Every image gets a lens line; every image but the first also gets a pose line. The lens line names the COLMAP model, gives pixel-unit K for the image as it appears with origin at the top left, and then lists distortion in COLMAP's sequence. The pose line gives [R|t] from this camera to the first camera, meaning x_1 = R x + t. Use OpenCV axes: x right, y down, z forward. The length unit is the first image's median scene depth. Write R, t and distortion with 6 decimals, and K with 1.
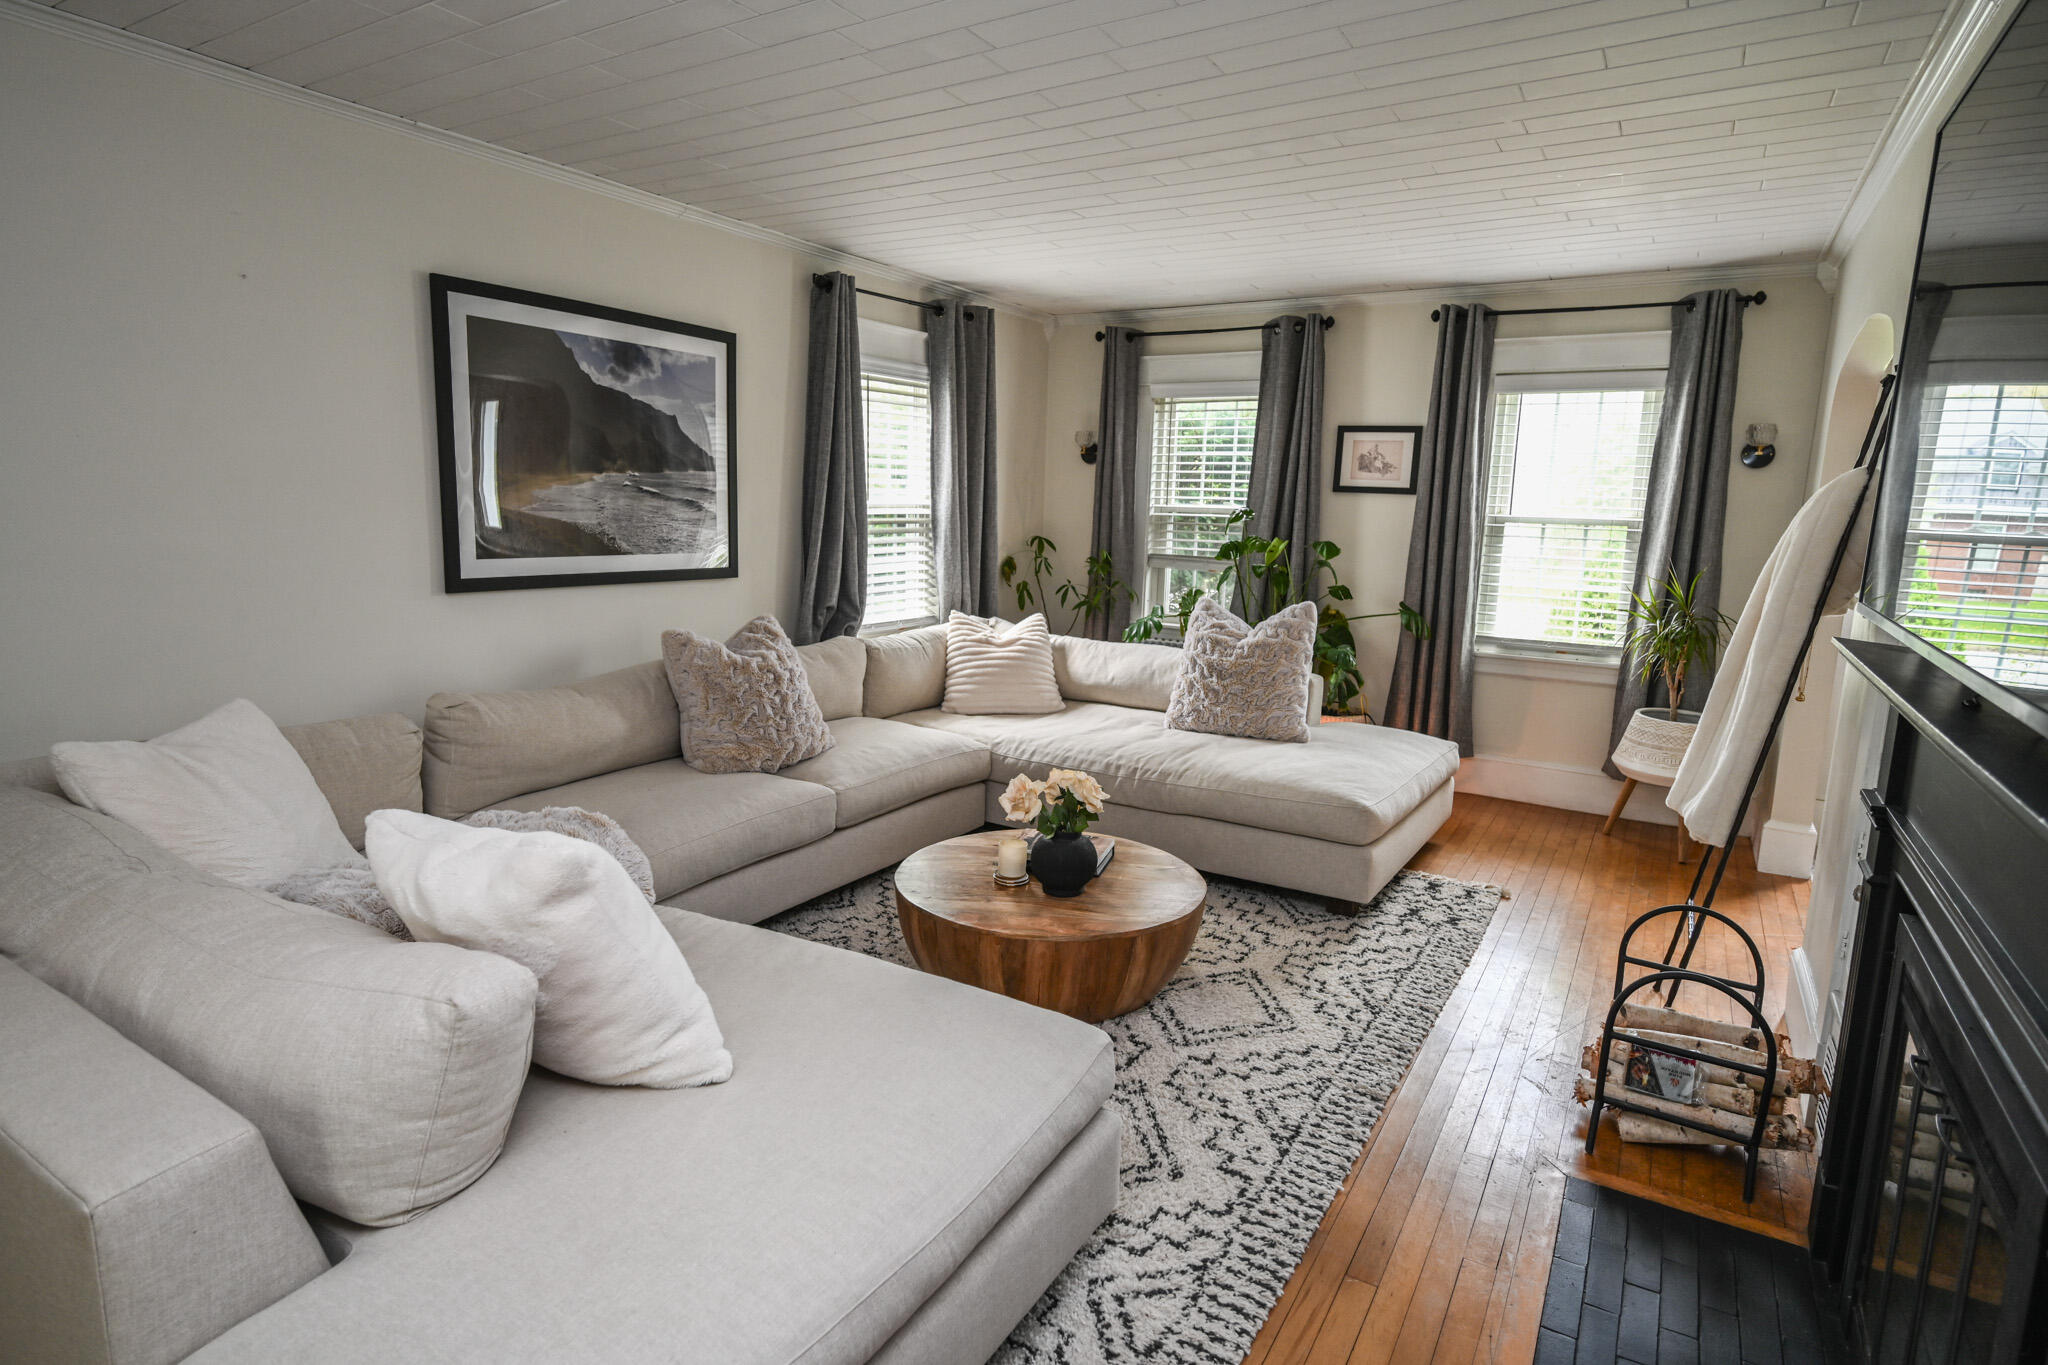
lens RADIAL K [[1077.6, 0, 1020.5], [0, 1077.6, 673.3], [0, 0, 1]] dist [0.004972, 0.000234]
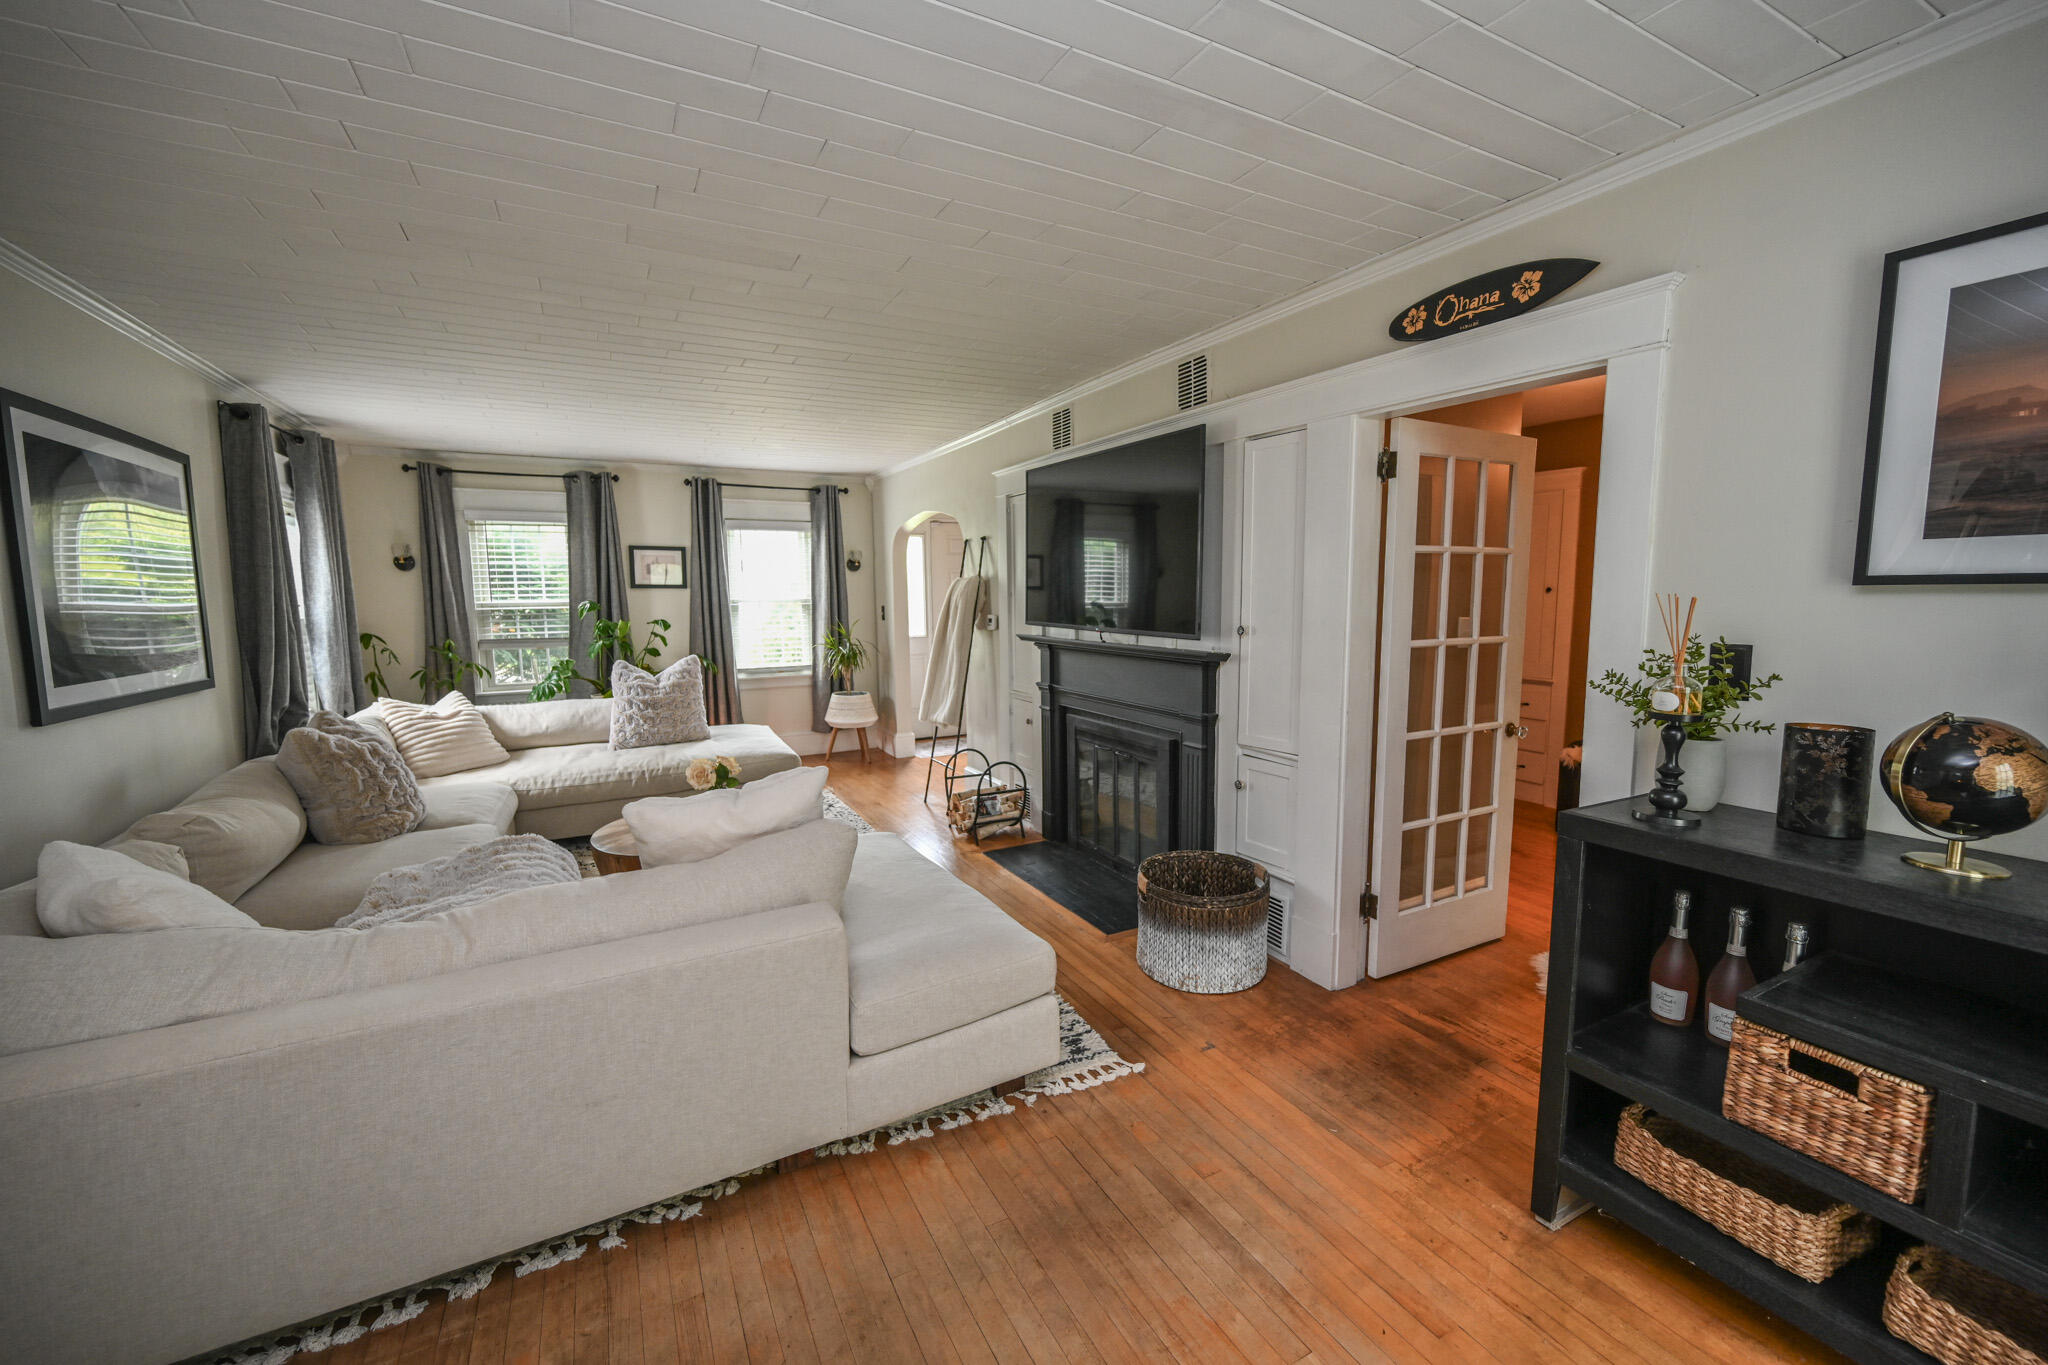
lens RADIAL K [[802.9, 0, 1021.4], [0, 802.9, 677.2], [0, 0, 1]] dist [-0.000544, -0.000019]
pose [[0.506742, -0.124218, 0.853102, -0.450549], [0.163970, 0.985388, 0.046082, -0.006161], [-0.846361, 0.116531, 0.519706, -0.048058]]
